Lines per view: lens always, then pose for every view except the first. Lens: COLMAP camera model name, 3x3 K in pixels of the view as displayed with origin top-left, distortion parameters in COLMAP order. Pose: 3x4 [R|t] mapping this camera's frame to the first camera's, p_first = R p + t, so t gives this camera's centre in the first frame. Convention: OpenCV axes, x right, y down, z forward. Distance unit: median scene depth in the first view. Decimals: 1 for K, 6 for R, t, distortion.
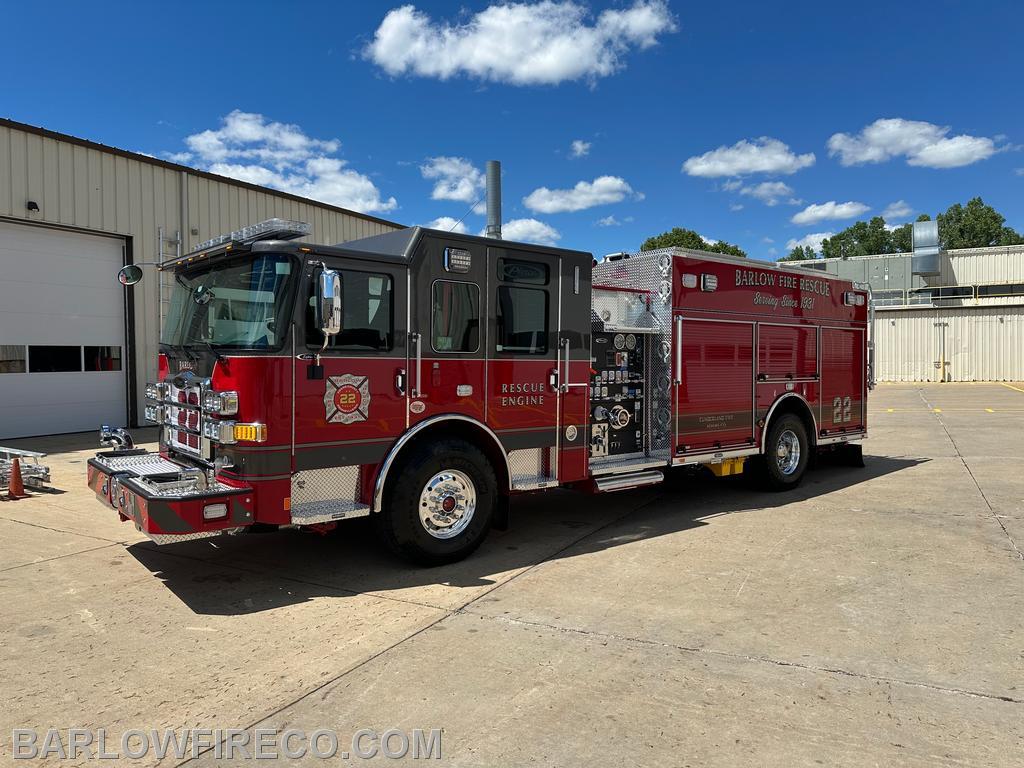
lens RADIAL K [[714.9, 0, 512.0], [0, 714.9, 384.0], [0, 0, 1]] dist [0.107336, -0.135936]
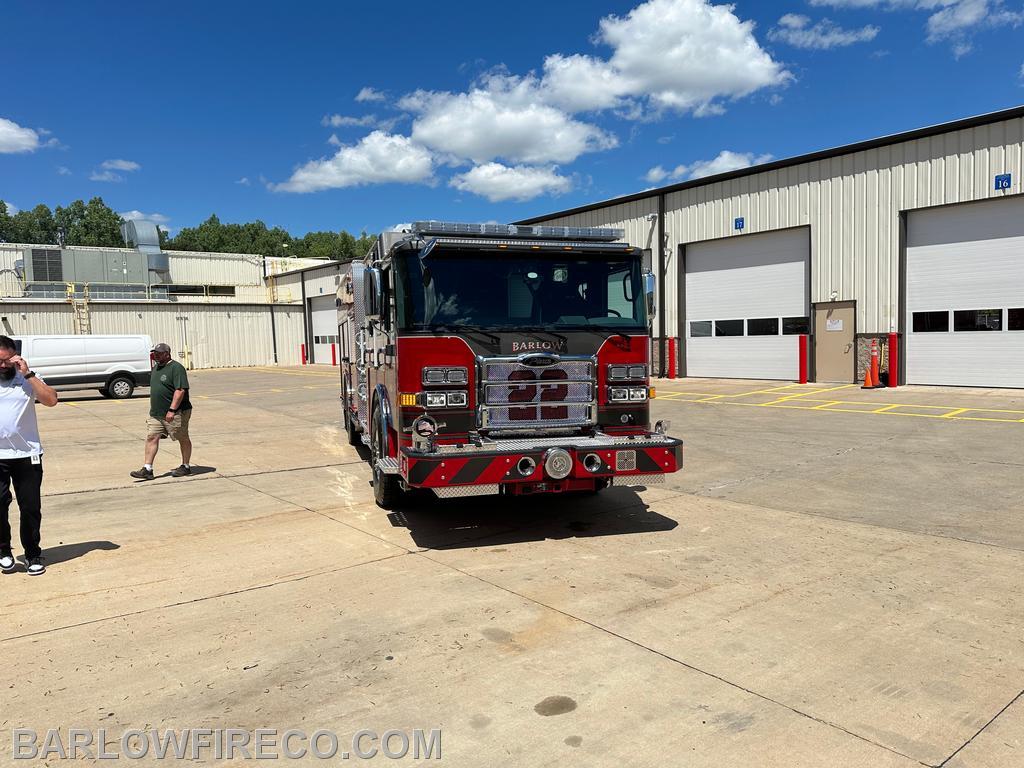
lens RADIAL K [[719.2, 0, 510.0], [0, 719.2, 378.2], [0, 0, 1]] dist [0.114094, -0.103323]
pose [[0.401580, -0.055835, 0.914120, -1.276428], [0.058266, 0.997675, 0.035342, -0.008622], [-0.913969, 0.039069, 0.403900, 0.554643]]
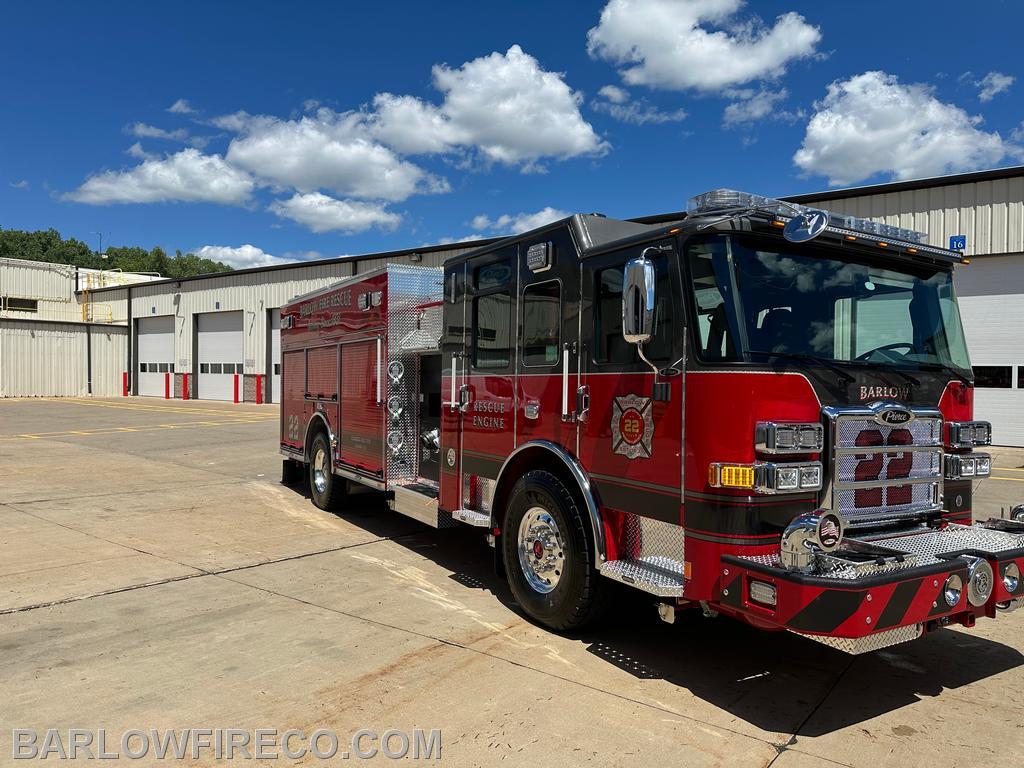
lens RADIAL K [[714.9, 0, 512.0], [0, 714.9, 384.0], [0, 0, 1]] dist [0.107336, -0.135936]
pose [[0.156505, -0.003920, 0.987669, -1.065952], [0.024584, 0.999698, 0.000072, -0.031053], [-0.987371, 0.024269, 0.156554, 1.116310]]
